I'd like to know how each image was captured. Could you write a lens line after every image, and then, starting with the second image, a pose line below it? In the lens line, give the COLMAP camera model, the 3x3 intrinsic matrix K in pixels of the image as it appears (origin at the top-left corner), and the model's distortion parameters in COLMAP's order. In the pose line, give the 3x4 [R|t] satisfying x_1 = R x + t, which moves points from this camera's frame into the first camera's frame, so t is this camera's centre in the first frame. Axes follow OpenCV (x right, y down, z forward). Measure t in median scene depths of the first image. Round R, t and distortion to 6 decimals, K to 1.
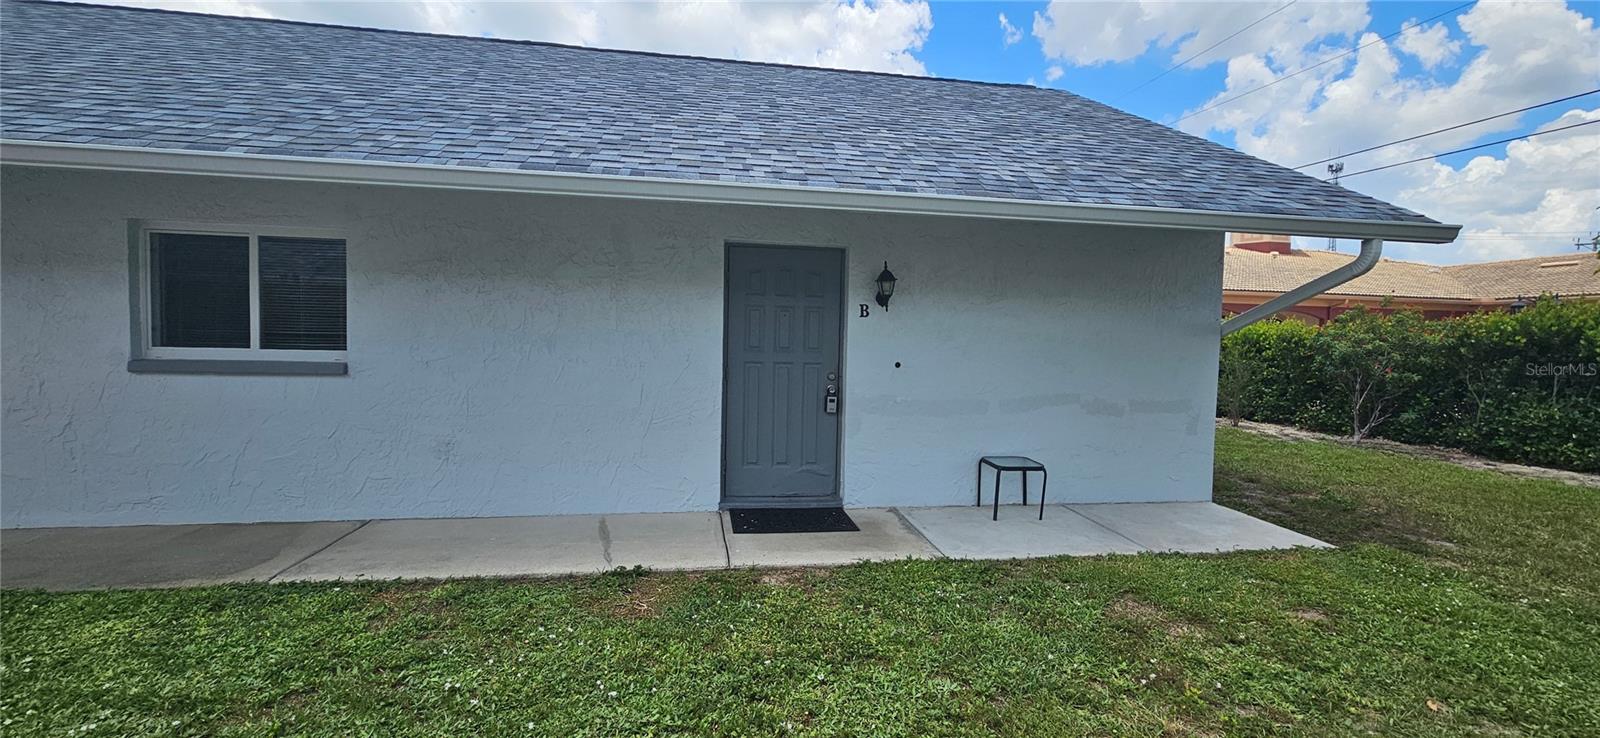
lens RADIAL K [[651.9, 0, 804.9], [0, 651.9, 364.4], [0, 0, 1]] dist [-0.007710, 0.000787]
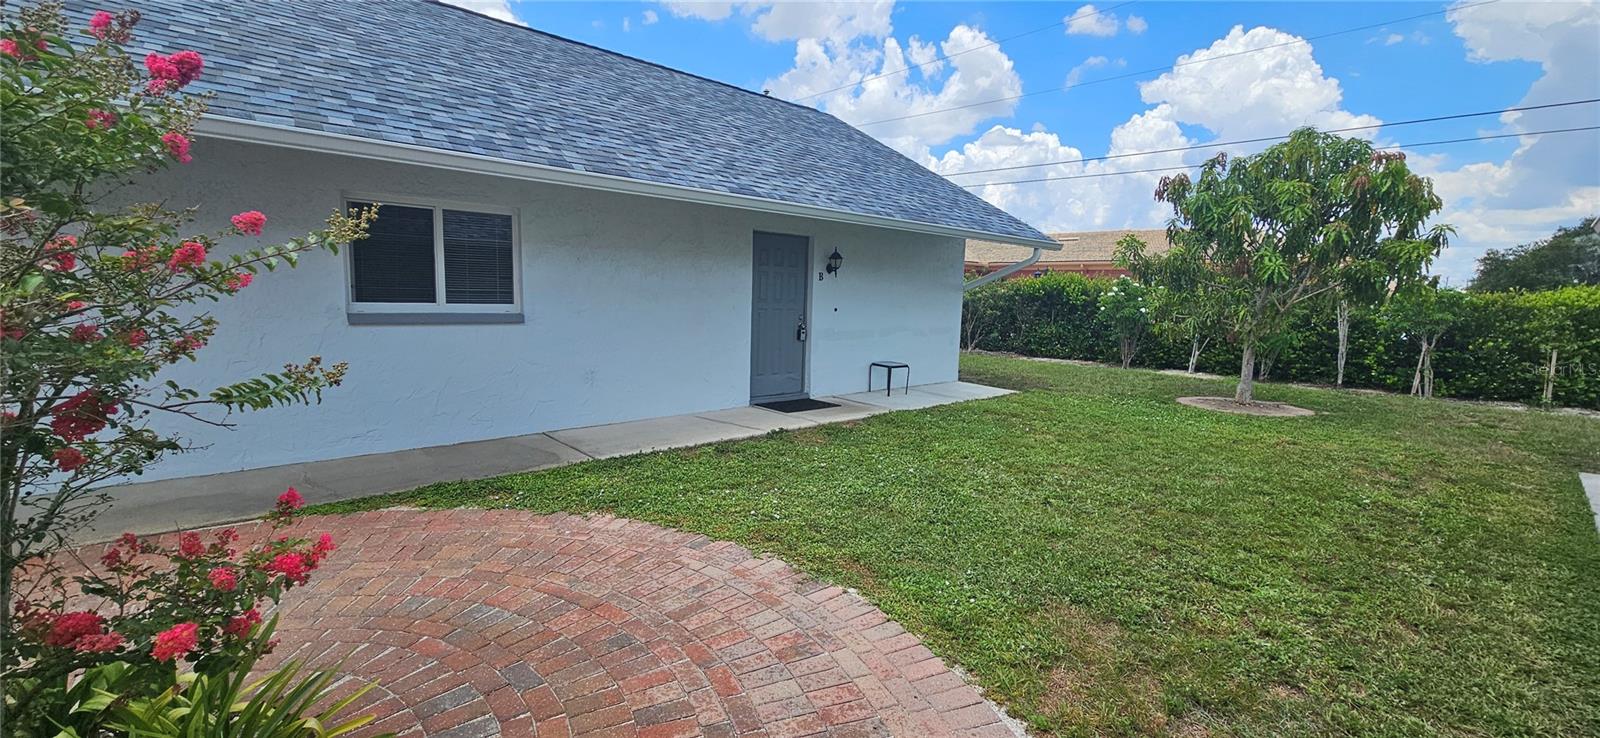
lens RADIAL K [[651.9, 0, 786.5], [0, 651.9, 372.8], [0, 0, 1]] dist [-0.007710, 0.000787]
pose [[0.844367, -0.064675, 0.531847, -0.498049], [0.012182, 0.994748, 0.101626, -0.005424], [-0.535626, -0.079331, 0.840721, -0.196904]]
